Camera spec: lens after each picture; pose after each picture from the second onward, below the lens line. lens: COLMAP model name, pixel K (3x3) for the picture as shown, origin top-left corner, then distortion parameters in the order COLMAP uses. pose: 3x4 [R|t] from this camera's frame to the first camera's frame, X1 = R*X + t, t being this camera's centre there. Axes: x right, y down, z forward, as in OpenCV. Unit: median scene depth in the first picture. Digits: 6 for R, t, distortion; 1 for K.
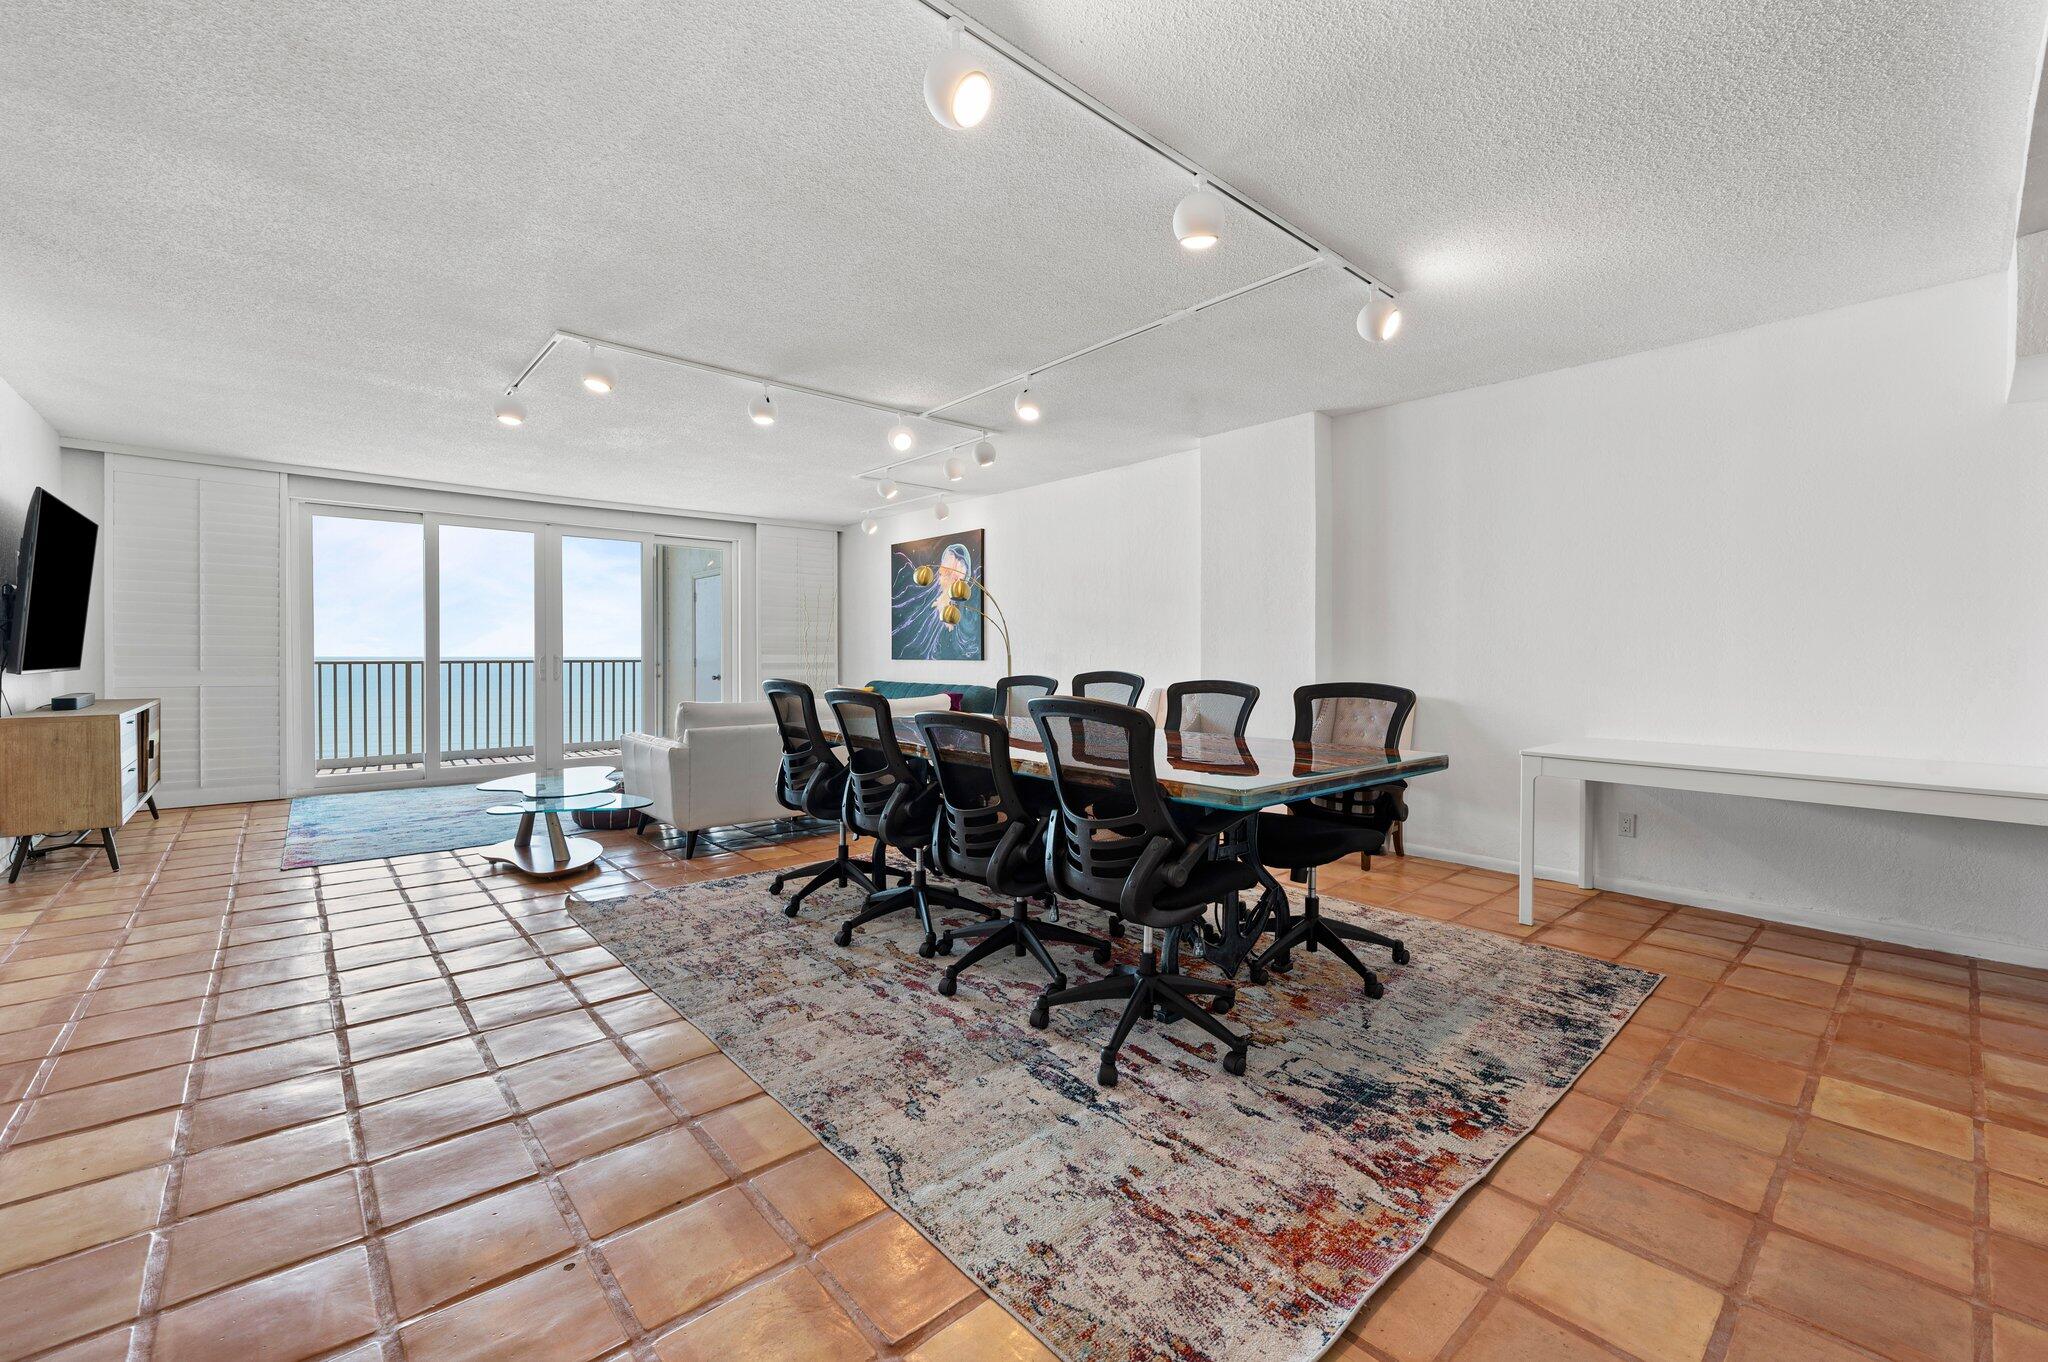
lens RADIAL K [[833.6, 0, 1031.3], [0, 833.6, 655.3], [0, 0, 1]] dist [0.003515, -0.000998]
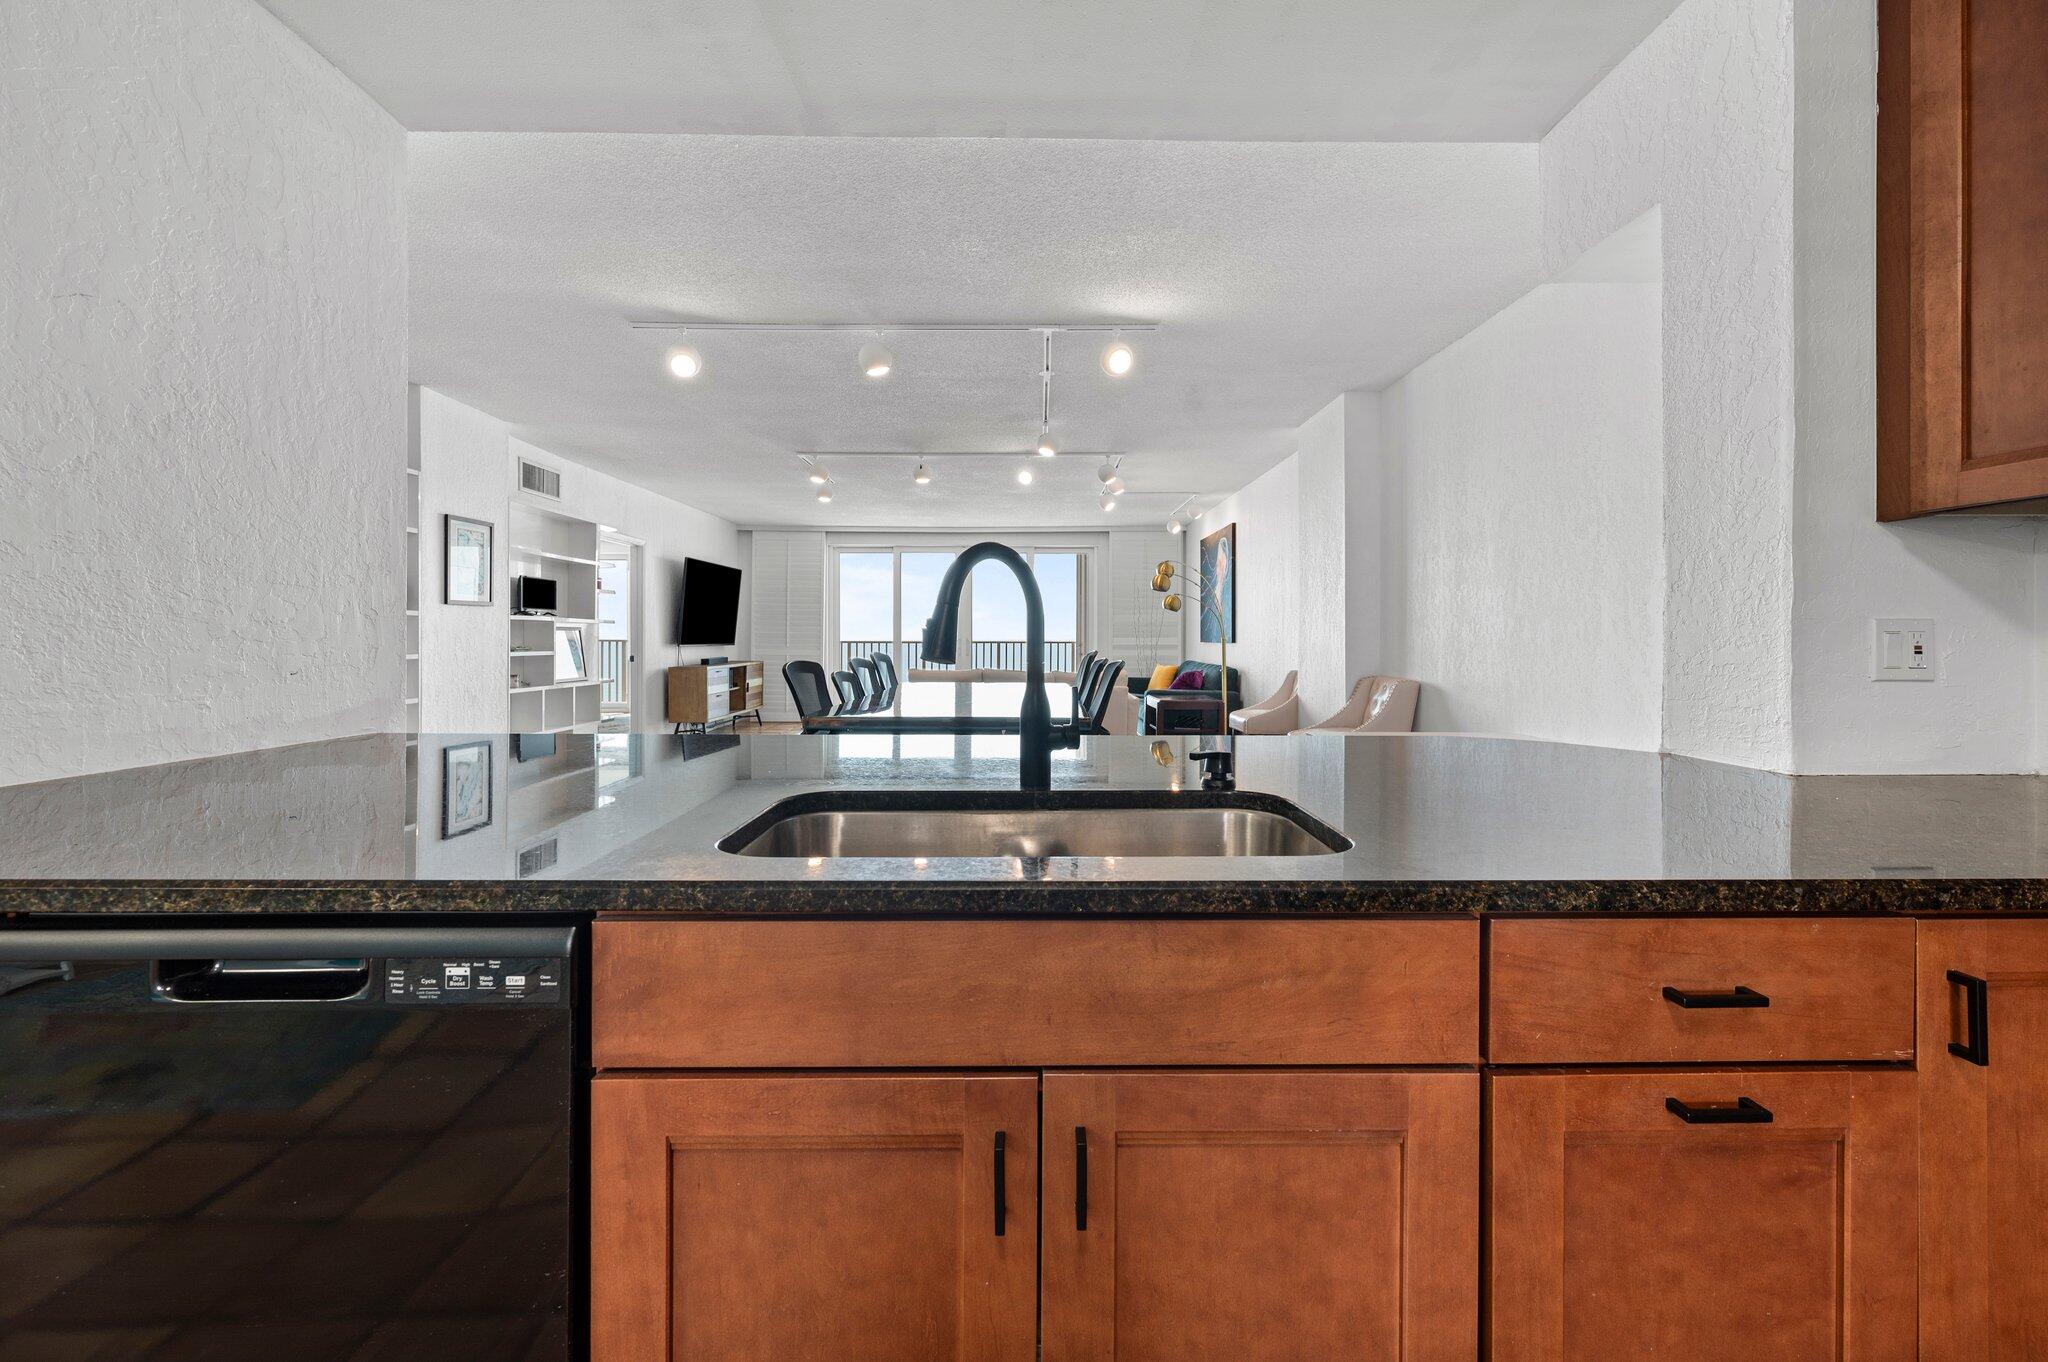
lens RADIAL K [[833.6, 0, 992.8], [0, 833.6, 633.7], [0, 0, 1]] dist [0.003515, -0.000998]
pose [[0.726137, -0.002996, -0.687544, 0.619287], [-0.000928, 0.999985, -0.005337, -0.000109], [0.687550, 0.004513, 0.726123, 0.004872]]
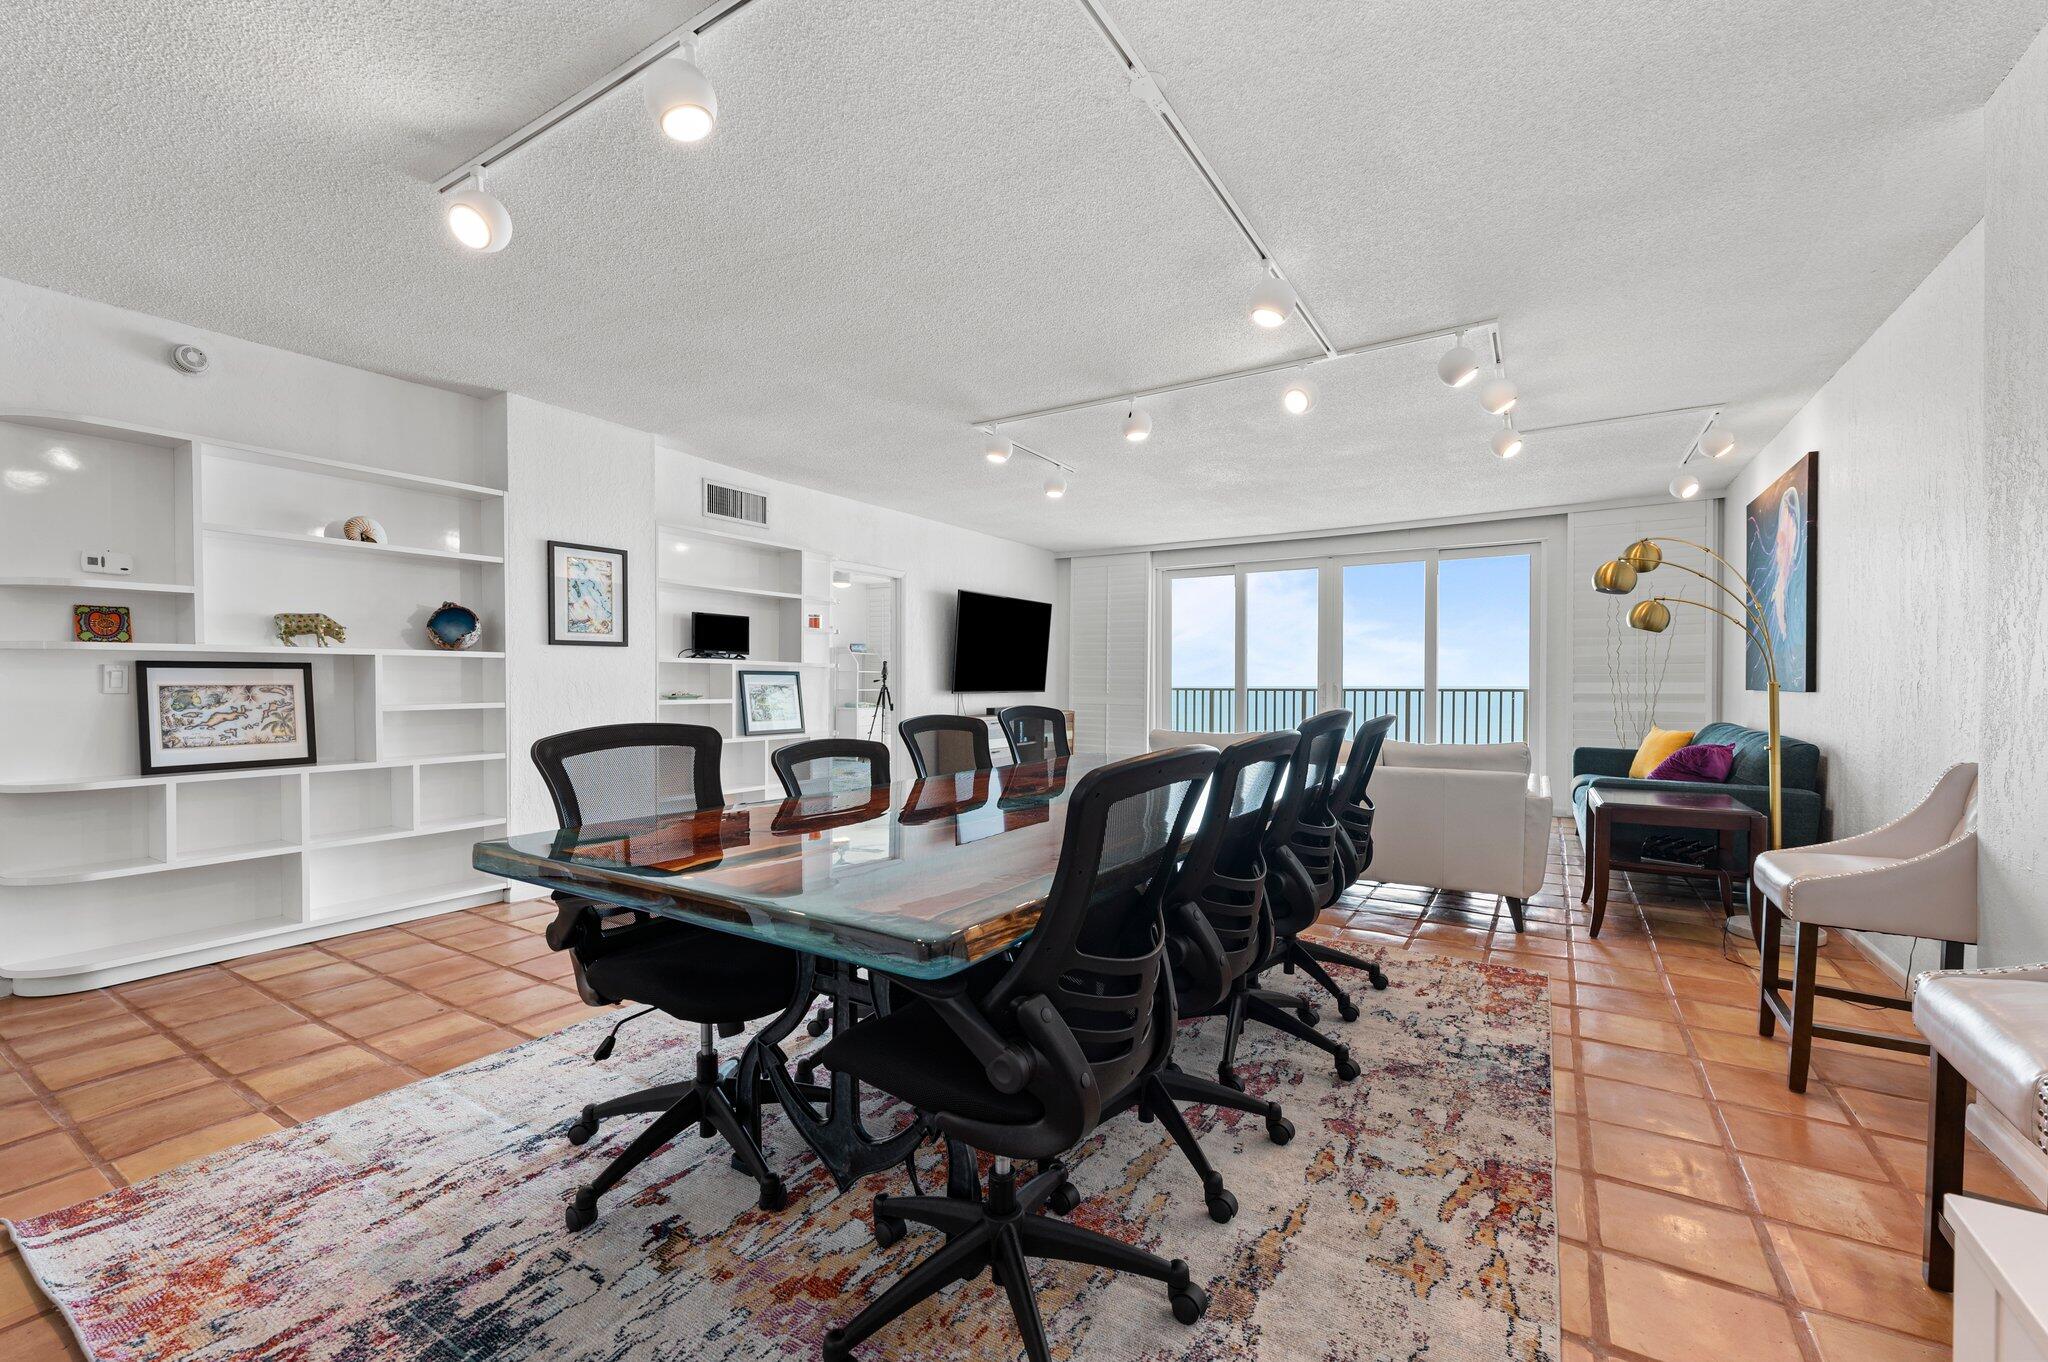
lens RADIAL K [[833.6, 0, 1011.7], [0, 833.6, 686.4], [0, 0, 1]] dist [0.003515, -0.000998]
pose [[0.278817, 0.002544, -0.960341, 0.434420], [0.000031, 0.999996, 0.002658, 0.001148], [0.960344, -0.000771, 0.278816, 0.465664]]
